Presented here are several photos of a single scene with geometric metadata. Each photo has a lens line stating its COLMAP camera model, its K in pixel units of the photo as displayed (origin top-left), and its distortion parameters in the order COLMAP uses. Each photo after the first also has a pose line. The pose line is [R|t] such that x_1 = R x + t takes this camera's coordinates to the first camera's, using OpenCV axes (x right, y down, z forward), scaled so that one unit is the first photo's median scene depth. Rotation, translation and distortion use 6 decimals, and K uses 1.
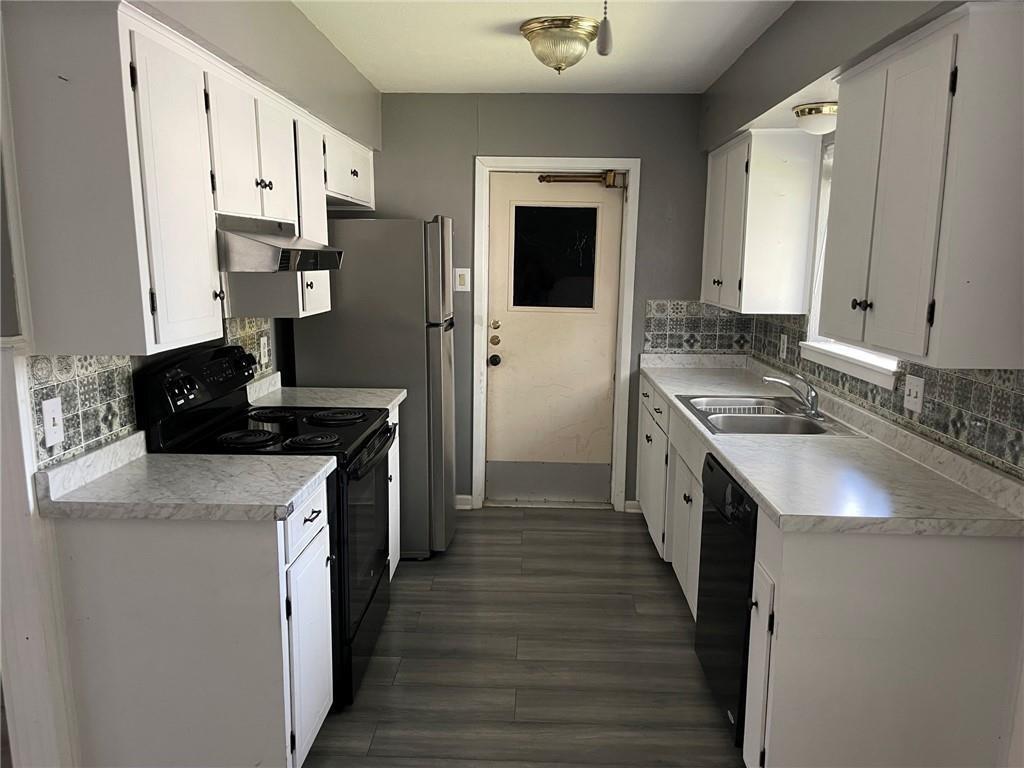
lens RADIAL K [[768.1, 0, 512.0], [0, 768.1, 384.0], [0, 0, 1]] dist [0.004838, -0.003514]
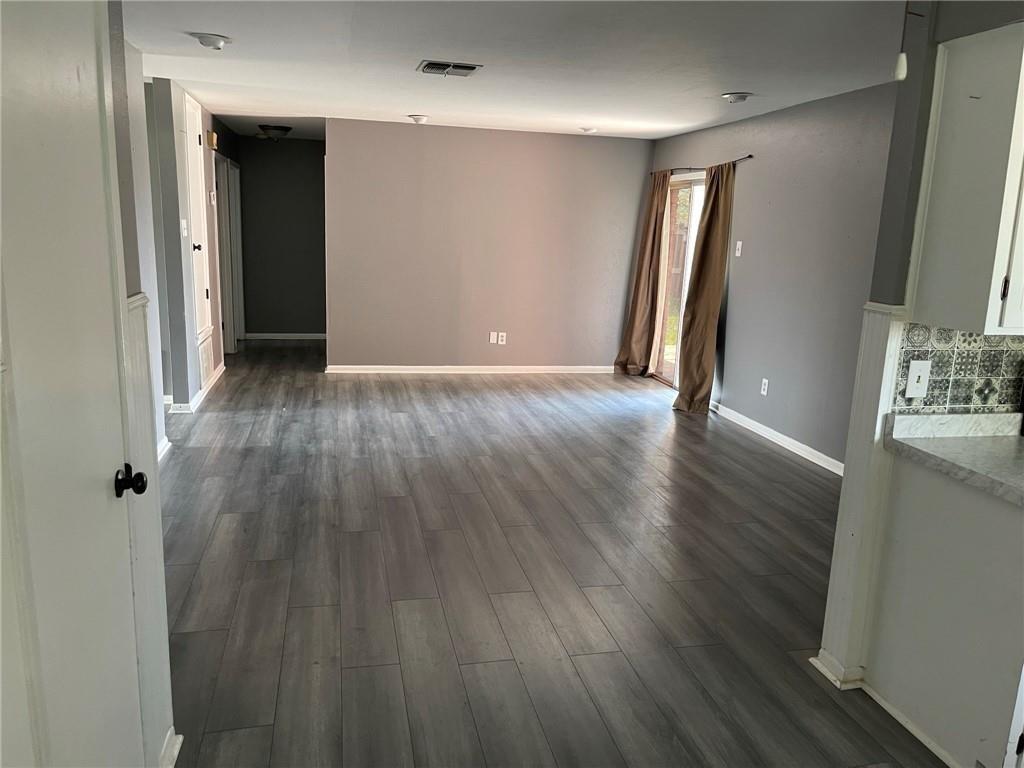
lens RADIAL K [[768.1, 0, 512.0], [0, 768.1, 384.0], [0, 0, 1]] dist [0.004838, -0.003514]
pose [[0.257994, 0.201985, -0.944797, 0.389998], [-0.189974, 0.969417, 0.155373, -0.010681], [0.947285, 0.139402, 0.288476, 0.030689]]
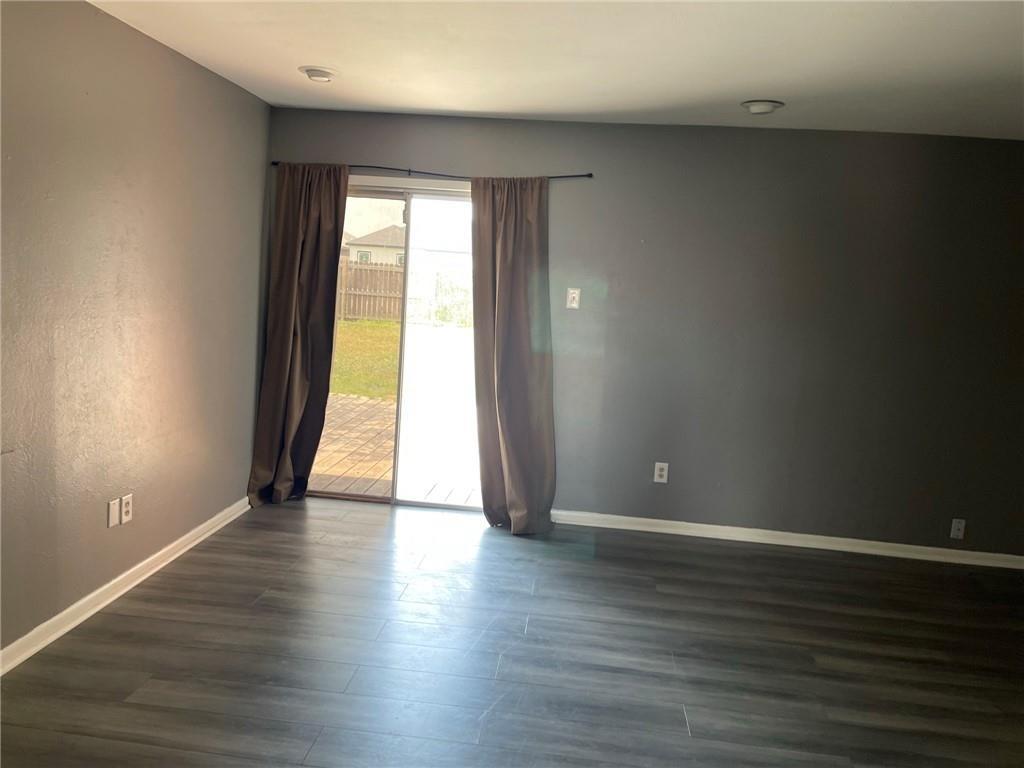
lens RADIAL K [[768.1, 0, 512.0], [0, 768.1, 384.0], [0, 0, 1]] dist [0.004838, -0.003514]
pose [[0.994407, 0.074455, -0.074904, -0.771326], [-0.075007, 0.997173, -0.004572, 0.013413], [0.074352, 0.010165, 0.997180, -0.223001]]
